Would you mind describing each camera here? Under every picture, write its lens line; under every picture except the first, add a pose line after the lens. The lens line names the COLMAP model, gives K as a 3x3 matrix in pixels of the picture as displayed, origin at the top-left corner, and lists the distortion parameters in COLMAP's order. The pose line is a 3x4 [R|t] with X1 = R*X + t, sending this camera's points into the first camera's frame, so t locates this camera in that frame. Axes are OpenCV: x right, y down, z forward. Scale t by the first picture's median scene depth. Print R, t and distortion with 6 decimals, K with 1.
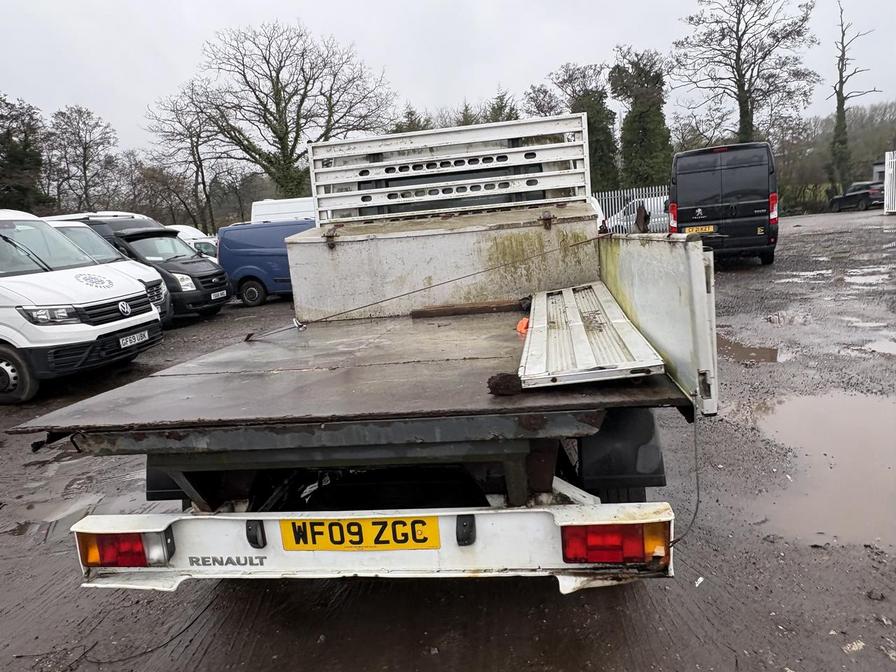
lens RADIAL K [[619.3, 0, 448.1], [0, 619.3, 331.3], [0, 0, 1]] dist [-0.004269, 0.005616]
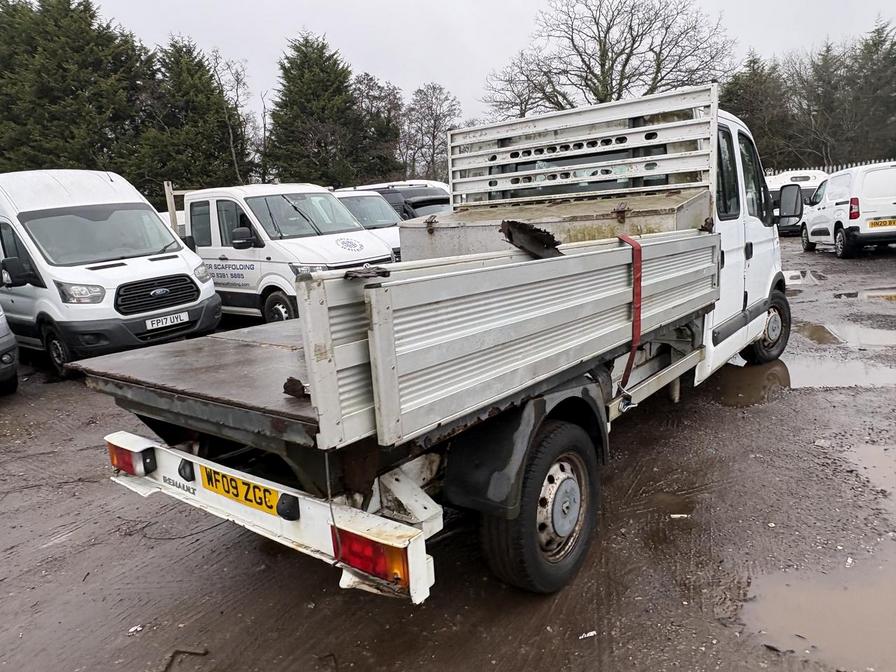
lens RADIAL K [[619.3, 0, 449.1], [0, 619.3, 324.8], [0, 0, 1]] dist [-0.004269, 0.005616]
pose [[0.866293, 0.110119, -0.487248, 0.121686], [-0.085243, 0.993681, 0.073018, -0.018397], [0.492210, -0.021720, 0.870205, 0.024255]]
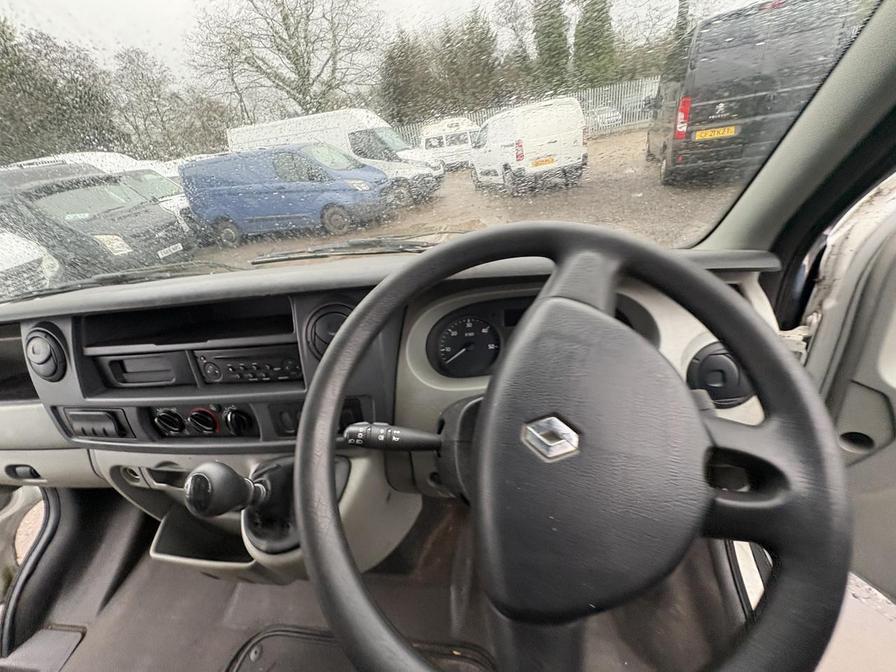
lens RADIAL K [[356.1, 0, 448.4], [0, 356.1, 337.4], [0, 0, 1]] dist [-0.000215, 0.000079]
pose [[0.997928, -0.058513, -0.026757, 0.053655], [0.064170, 0.935413, 0.347685, -0.098004], [0.004685, -0.348682, 0.937230, 0.463998]]
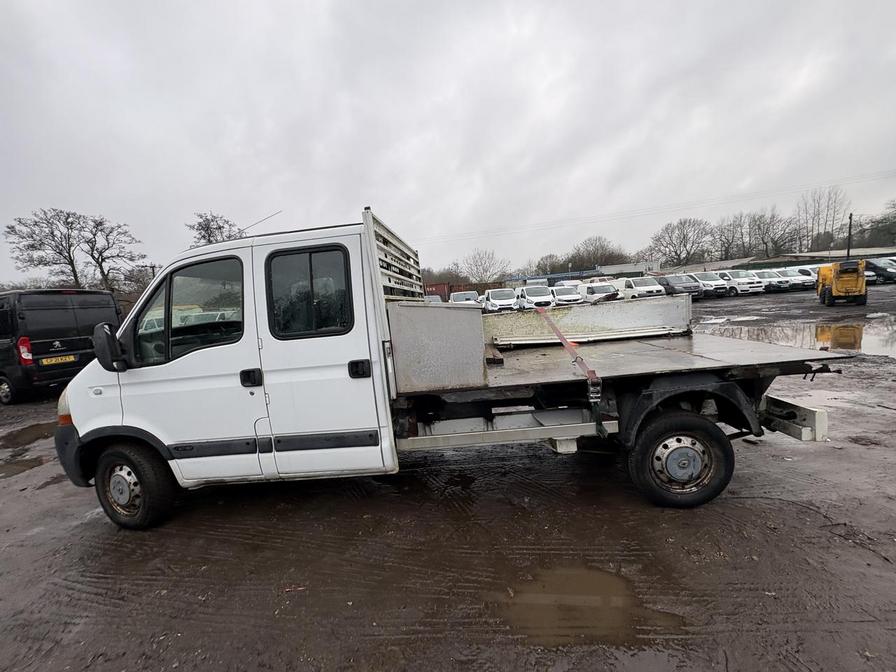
lens RADIAL K [[356.1, 0, 448.4], [0, 356.1, 334.2], [0, 0, 1]] dist [-0.000215, 0.000079]
pose [[-0.061035, 0.011706, 0.998067, -0.270314], [0.249536, 0.968358, 0.003902, -0.037306], [-0.966440, 0.249292, -0.062025, 0.352680]]
